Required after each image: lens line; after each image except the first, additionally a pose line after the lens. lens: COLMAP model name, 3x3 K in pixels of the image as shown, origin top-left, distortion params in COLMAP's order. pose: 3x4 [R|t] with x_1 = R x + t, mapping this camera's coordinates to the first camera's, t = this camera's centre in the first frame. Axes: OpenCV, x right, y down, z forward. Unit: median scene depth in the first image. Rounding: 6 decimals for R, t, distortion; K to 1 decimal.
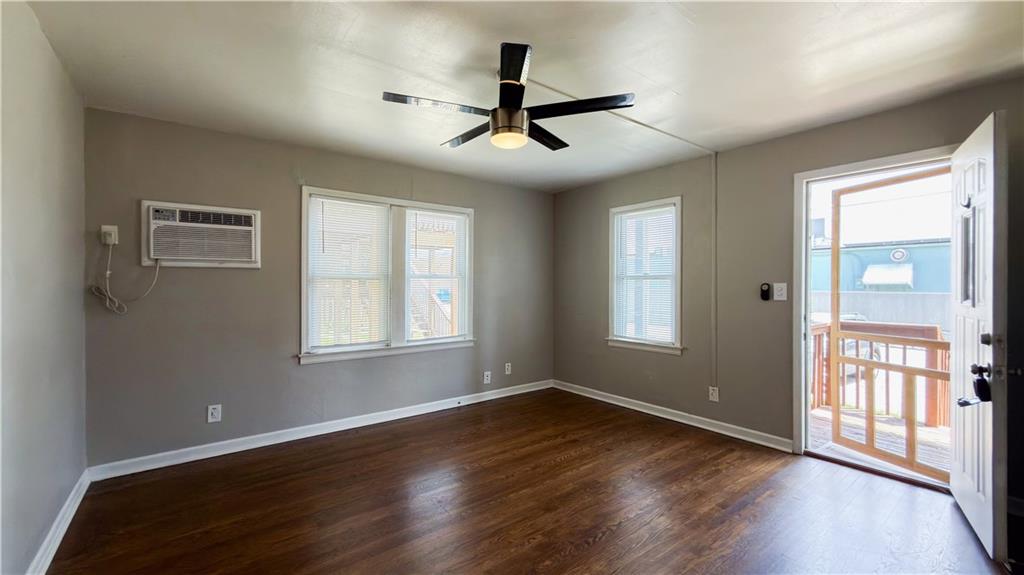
lens RADIAL K [[419.2, 0, 512.0], [0, 419.2, 287.5], [0, 0, 1]] dist [-0.001392, -0.000384]
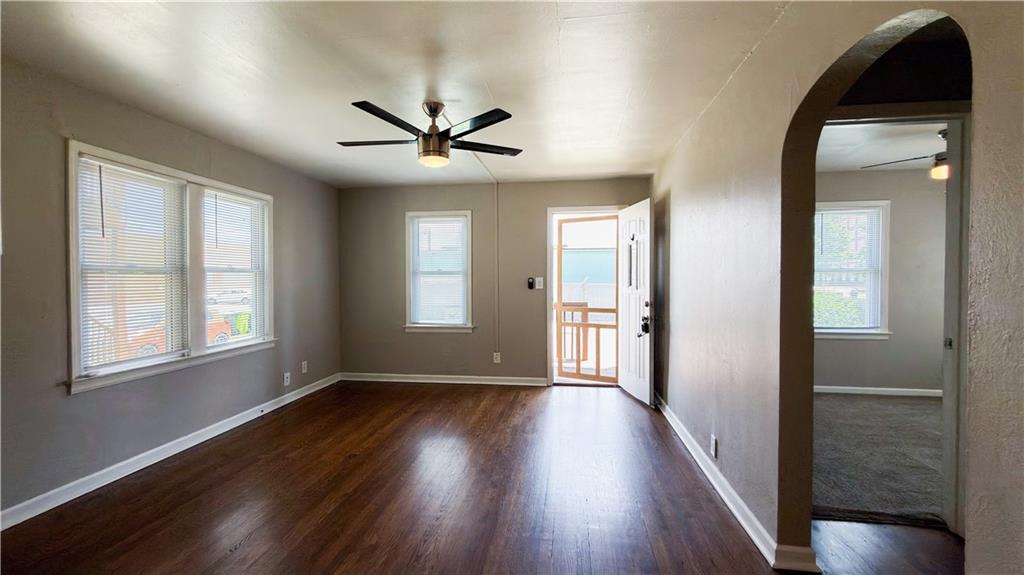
lens RADIAL K [[425.7, 0, 512.0], [0, 425.7, 287.5], [0, 0, 1]] dist [0.002699, 0.000245]
pose [[0.709414, -0.018403, 0.704552, -0.444802], [0.007280, 0.999797, 0.018785, -0.003377], [-0.704755, -0.008197, 0.709404, -0.026535]]
